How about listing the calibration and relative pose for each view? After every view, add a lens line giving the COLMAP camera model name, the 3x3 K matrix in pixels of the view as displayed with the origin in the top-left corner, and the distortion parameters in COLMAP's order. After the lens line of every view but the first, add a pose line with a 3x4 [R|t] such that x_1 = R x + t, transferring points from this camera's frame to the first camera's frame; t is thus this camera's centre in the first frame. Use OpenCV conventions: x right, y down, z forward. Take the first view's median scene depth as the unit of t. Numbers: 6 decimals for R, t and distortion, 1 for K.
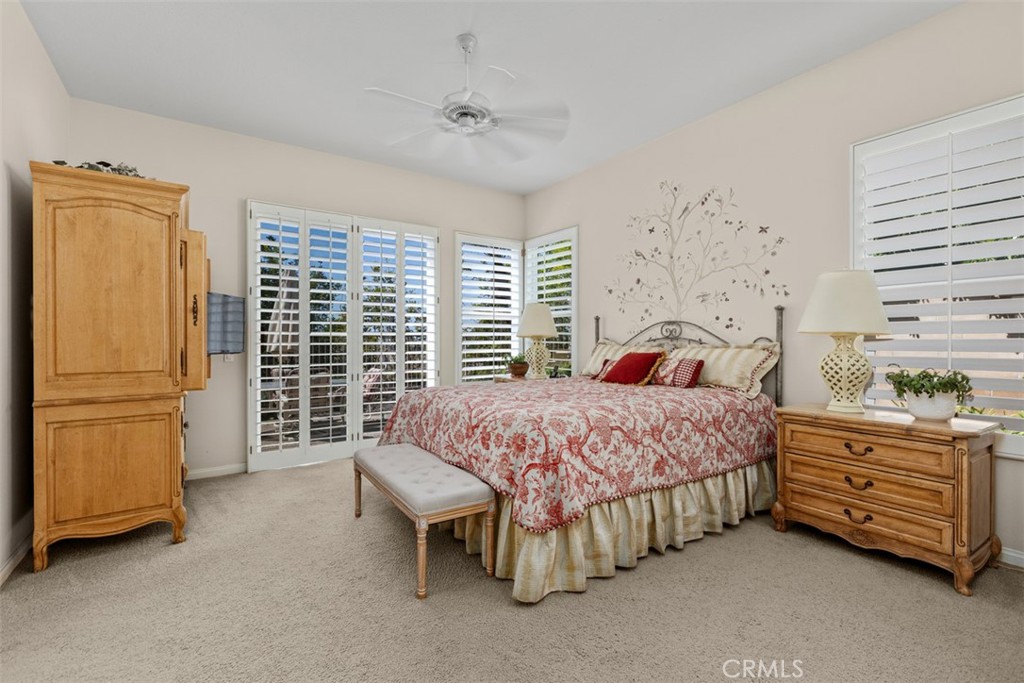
lens RADIAL K [[459.3, 0, 517.2], [0, 459.3, 339.9], [0, 0, 1]] dist [-0.000740, -0.001382]
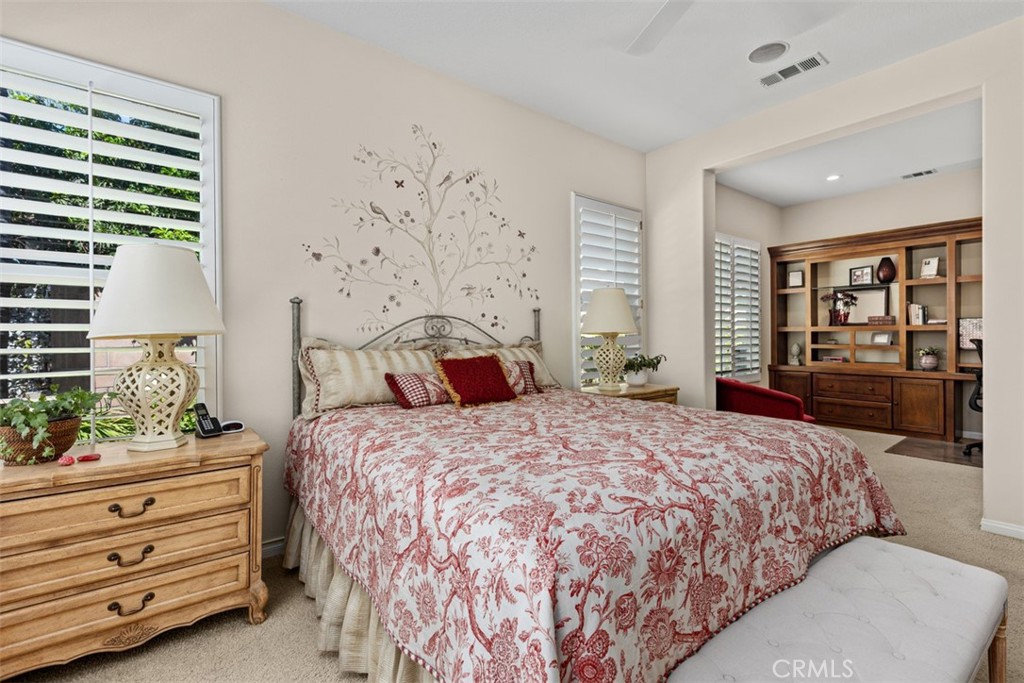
lens RADIAL K [[459.3, 0, 518.4], [0, 459.3, 336.8], [0, 0, 1]] dist [-0.000740, -0.001382]
pose [[-0.057585, -0.004302, 0.998331, -0.466155], [0.005690, 0.999973, 0.004638, -0.008372], [-0.998324, 0.005948, -0.057559, 0.960285]]
